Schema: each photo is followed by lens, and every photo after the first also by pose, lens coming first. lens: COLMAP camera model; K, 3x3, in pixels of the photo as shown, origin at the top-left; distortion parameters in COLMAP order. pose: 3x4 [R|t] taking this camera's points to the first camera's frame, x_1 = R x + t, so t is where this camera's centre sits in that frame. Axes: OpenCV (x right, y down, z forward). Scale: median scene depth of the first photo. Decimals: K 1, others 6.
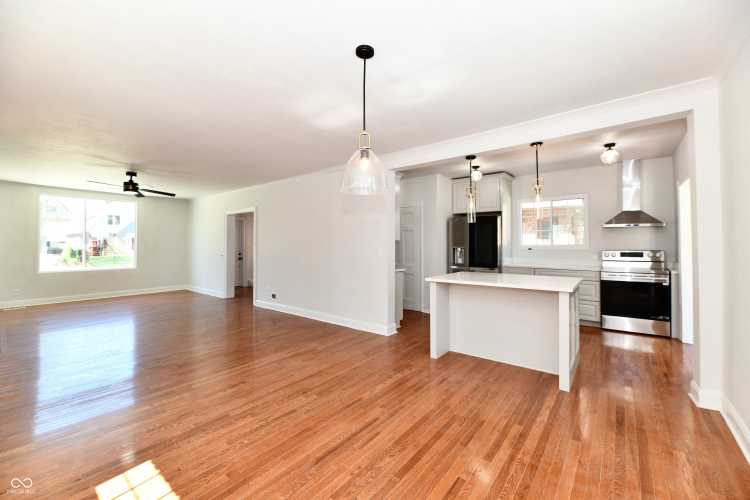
lens RADIAL K [[308.2, 0, 380.4], [0, 308.2, 239.4], [0, 0, 1]] dist [-0.001445, -0.002270]
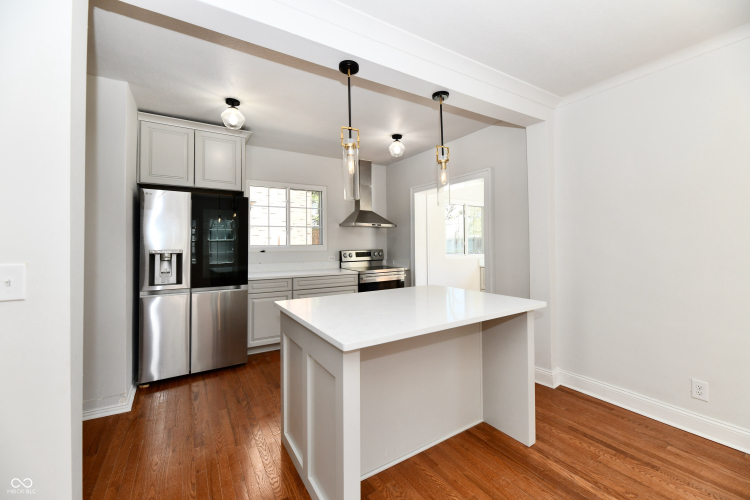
lens RADIAL K [[308.2, 0, 380.4], [0, 308.2, 239.4], [0, 0, 1]] dist [-0.001445, -0.002270]
pose [[0.335500, 0.011203, 0.941973, -0.125292], [-0.005158, 0.999936, -0.010056, 0.011523], [-0.942026, -0.001485, 0.335537, 0.660872]]
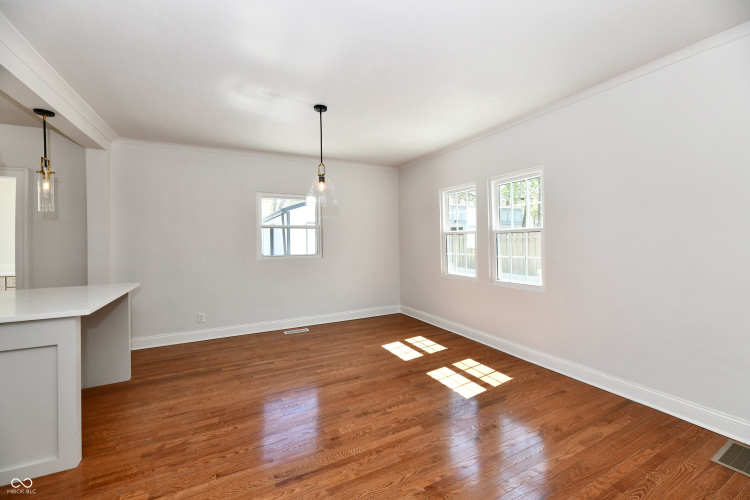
lens RADIAL K [[308.2, 0, 380.4], [0, 308.2, 239.4], [0, 0, 1]] dist [-0.001445, -0.002270]
pose [[-0.914139, 0.015708, 0.405095, -0.396362], [0.008575, 0.999775, -0.019416, 0.017198], [-0.405309, -0.014275, -0.914068, 0.990866]]
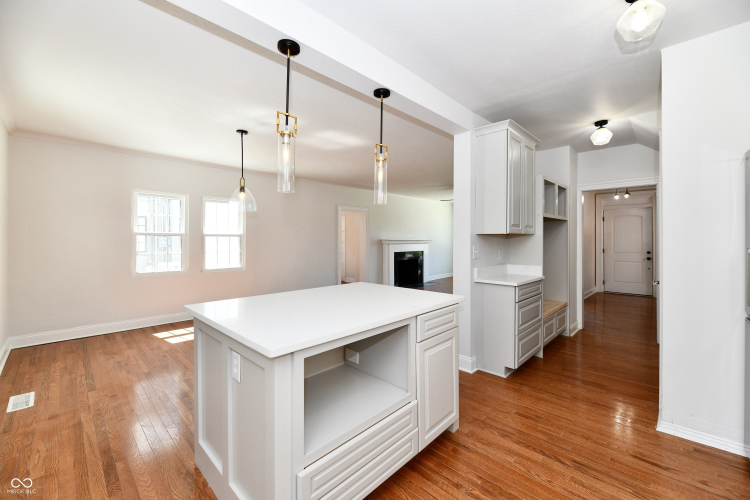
lens RADIAL K [[308.2, 0, 380.4], [0, 308.2, 239.4], [0, 0, 1]] dist [-0.001445, -0.002270]
pose [[-0.099124, 0.001265, -0.995074, 0.741148], [0.015724, 0.999876, -0.000295, 0.012071], [0.994951, -0.015676, -0.099132, 0.882928]]
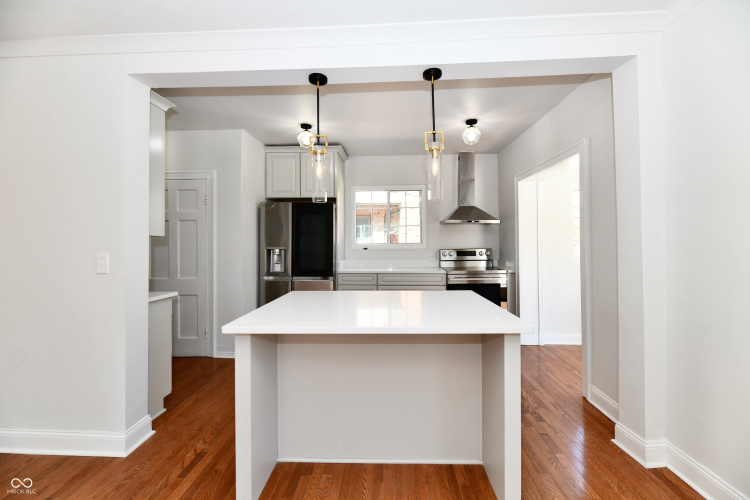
lens RADIAL K [[308.2, 0, 380.4], [0, 308.2, 239.4], [0, 0, 1]] dist [-0.001445, -0.002270]
pose [[0.809781, 0.002112, 0.586728, 0.059334], [-0.003386, 0.999994, 0.001073, 0.007416], [-0.586722, -0.002855, 0.809784, 0.426466]]
